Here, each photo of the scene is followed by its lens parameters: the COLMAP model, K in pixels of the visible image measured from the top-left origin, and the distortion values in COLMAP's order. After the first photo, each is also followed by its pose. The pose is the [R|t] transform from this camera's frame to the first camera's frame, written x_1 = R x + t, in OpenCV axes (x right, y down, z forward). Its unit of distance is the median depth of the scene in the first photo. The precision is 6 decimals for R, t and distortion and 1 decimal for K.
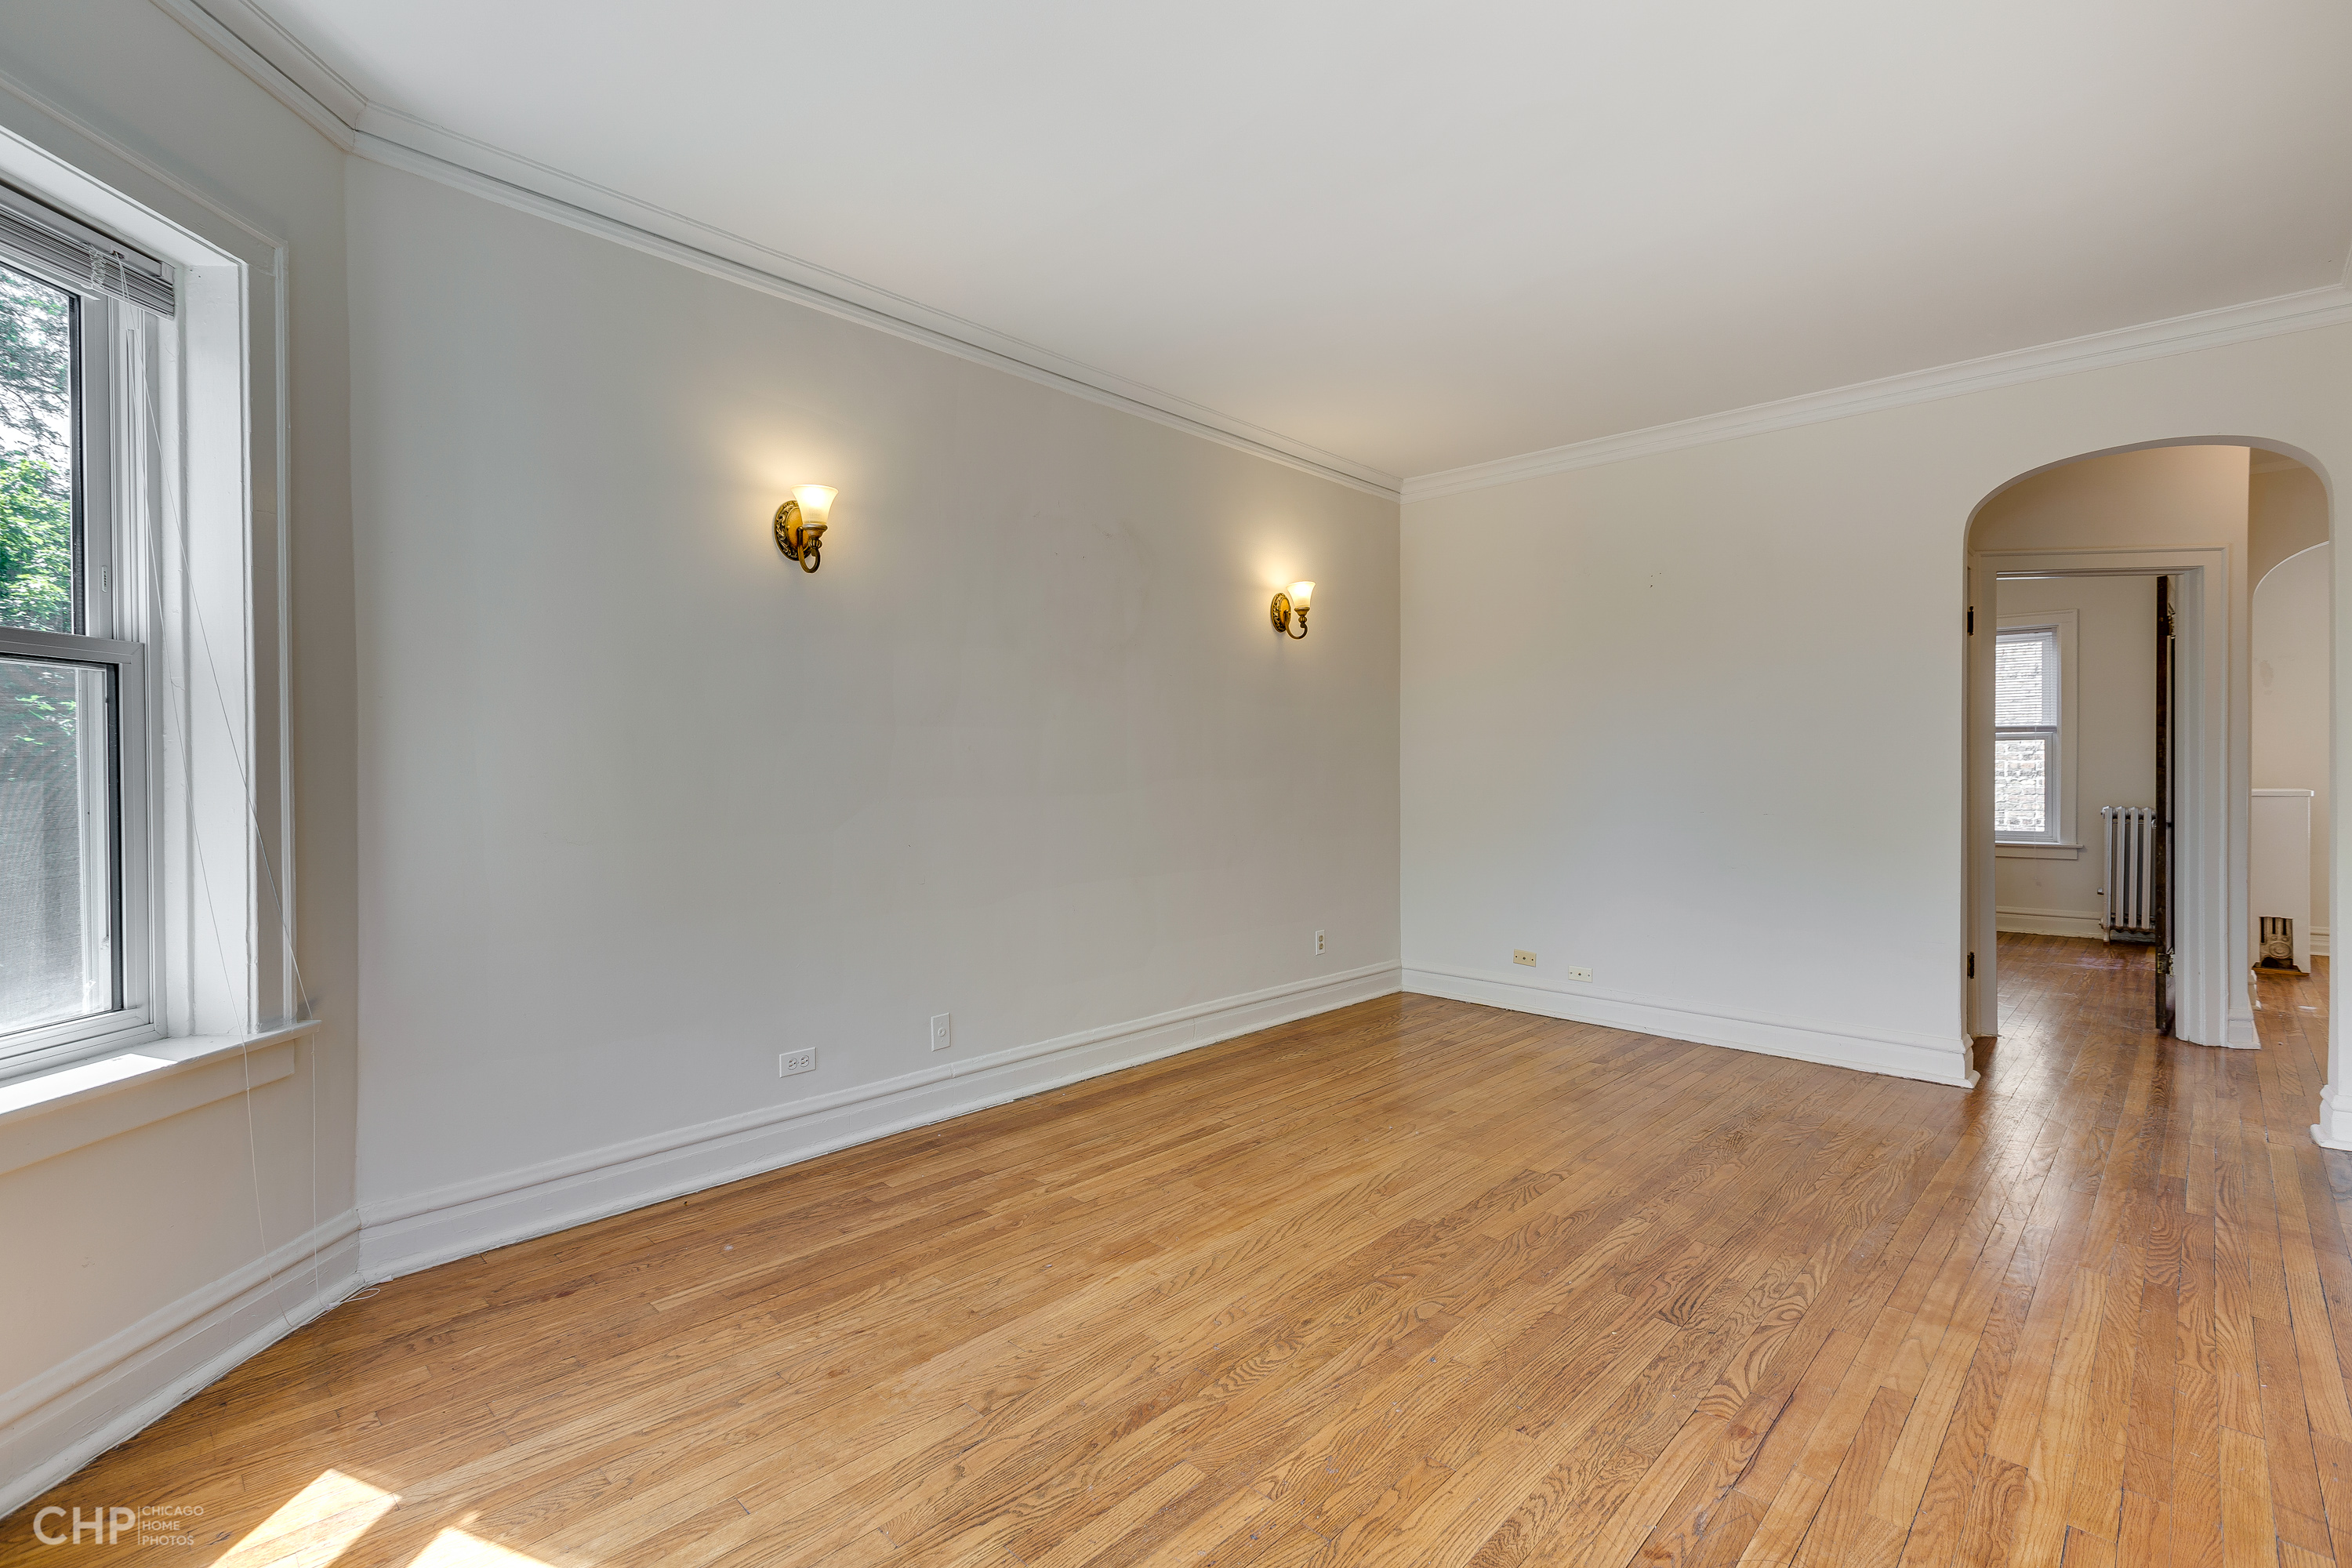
lens RADIAL K [[1037.5, 0, 1170.1], [0, 1037.5, 779.9], [0, 0, 1]] dist [-0.000803, 0.000170]
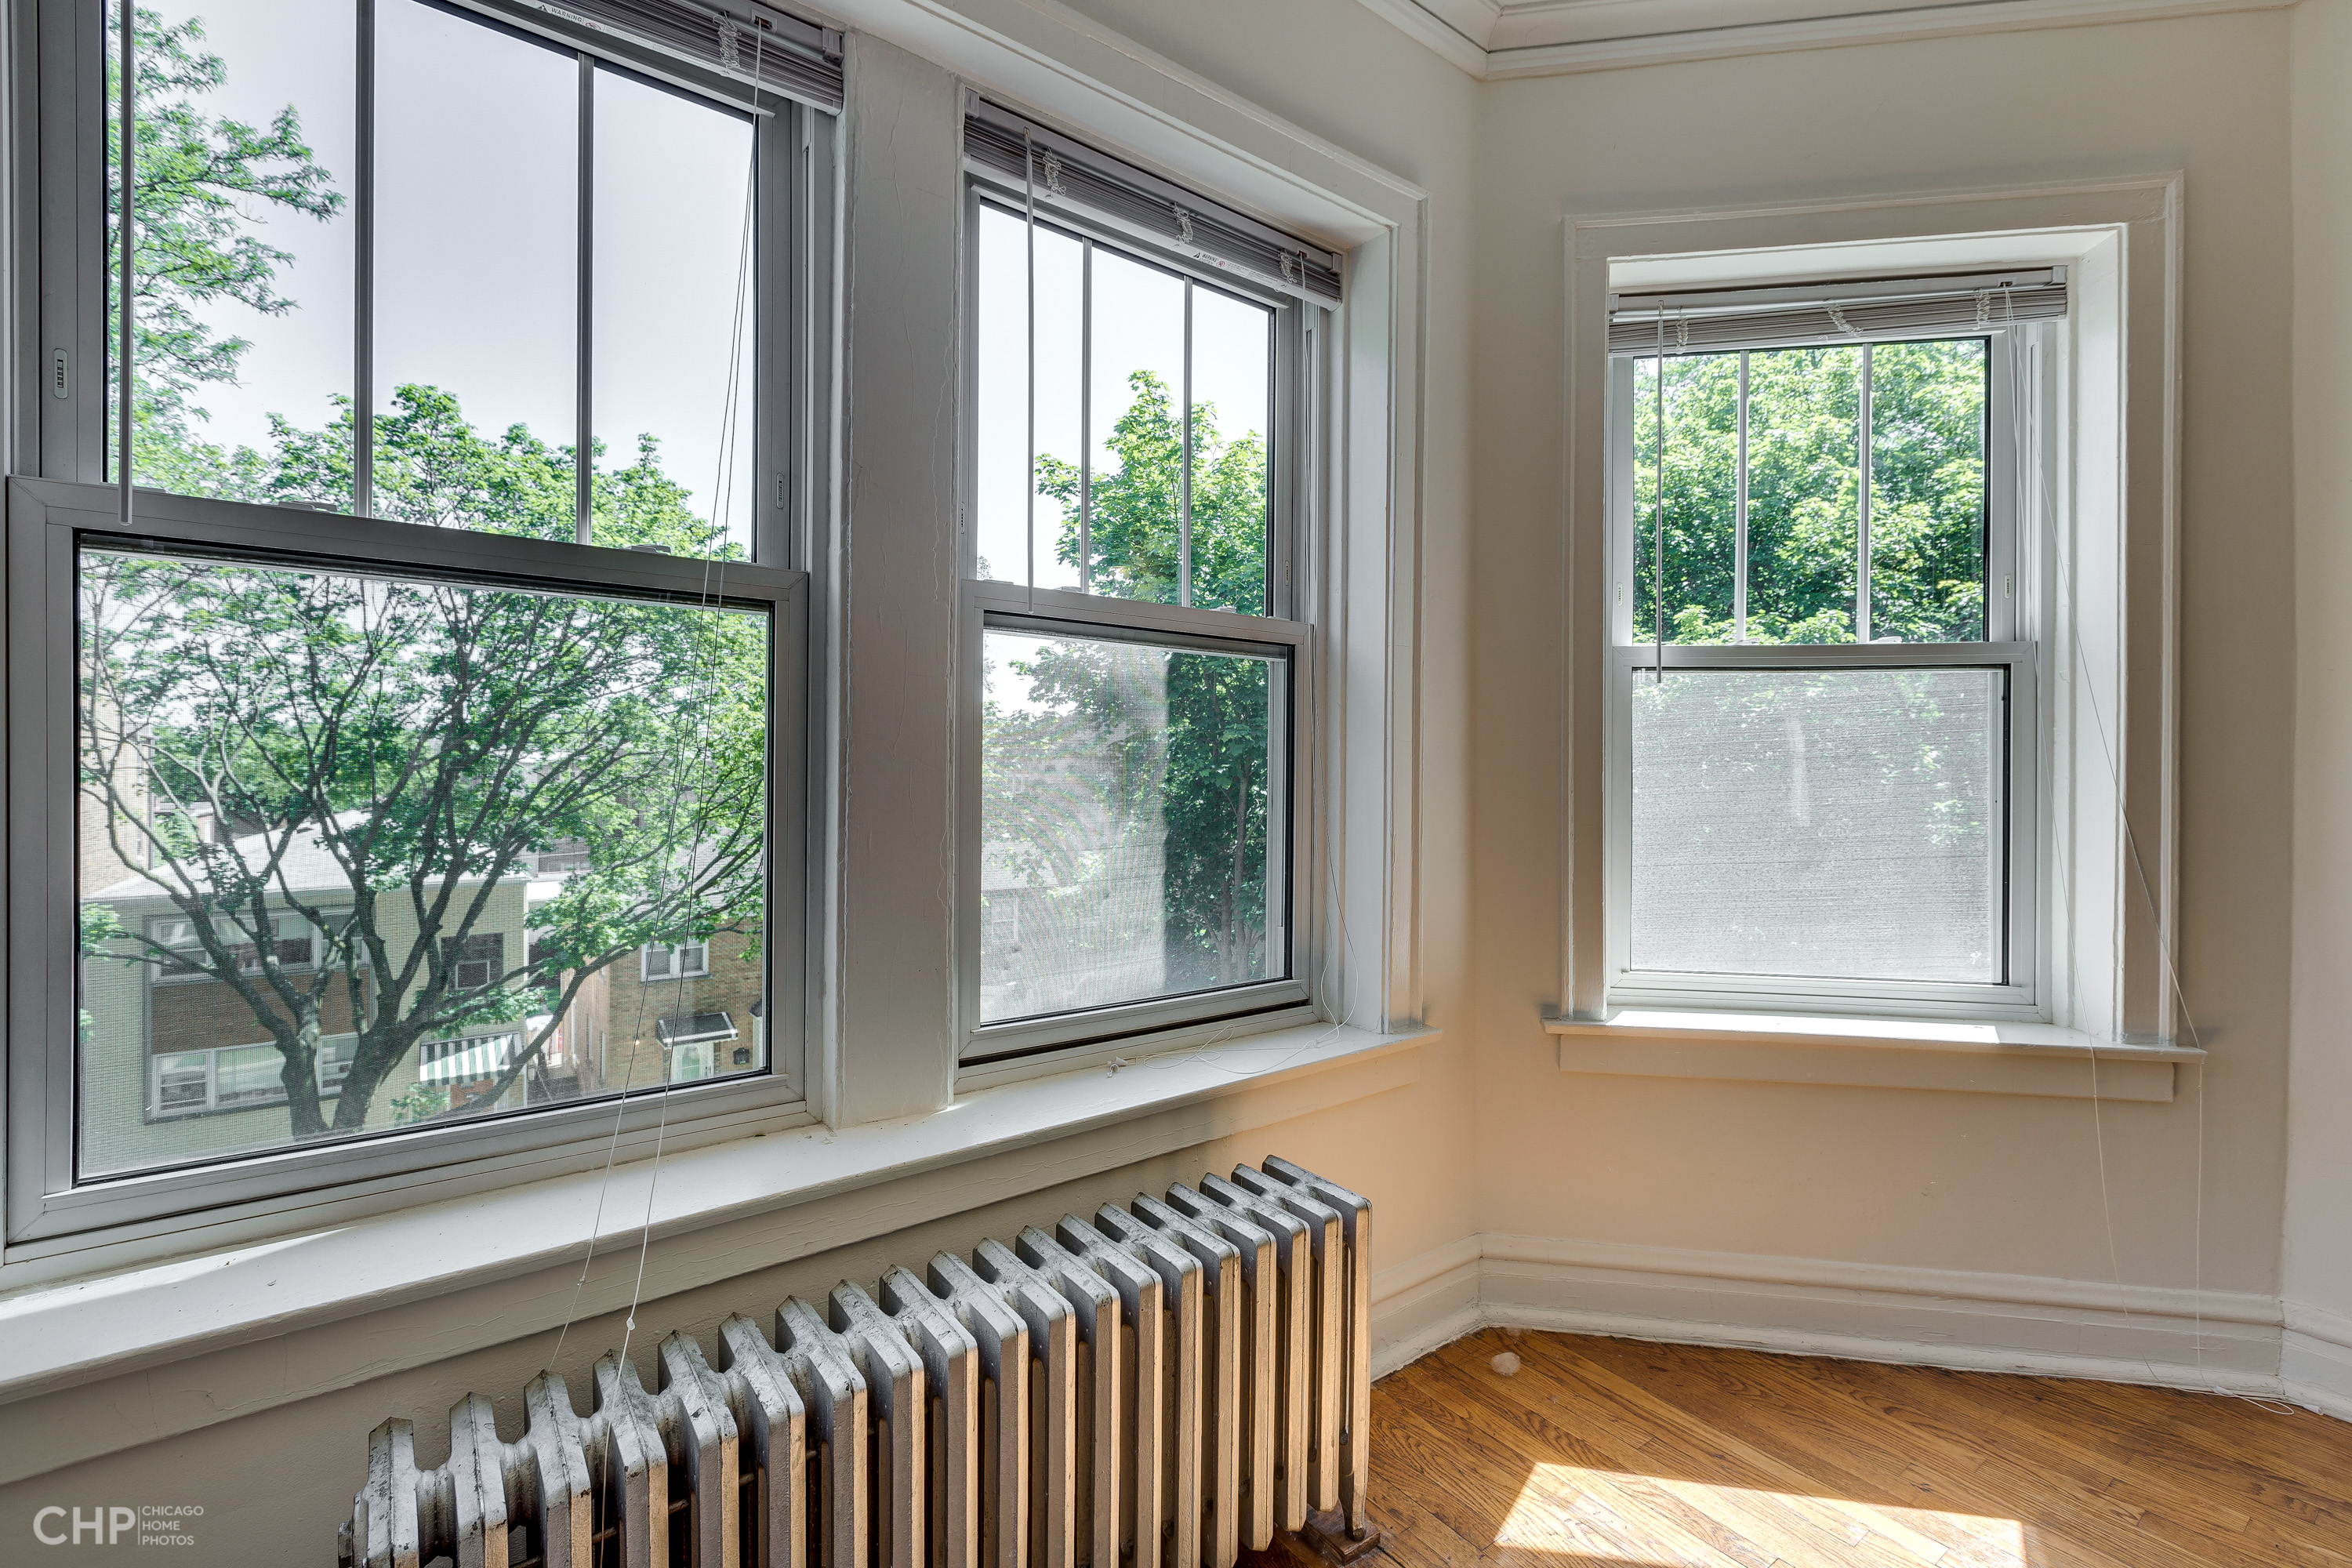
lens RADIAL K [[1037.5, 0, 1172.3], [0, 1037.5, 774.0], [0, 0, 1]] dist [-0.000803, 0.000170]
pose [[-0.159703, 0.010989, -0.987104, 0.181456], [-0.012389, 0.999837, 0.013135, -0.000585], [0.987087, 0.014327, -0.159541, 0.304537]]
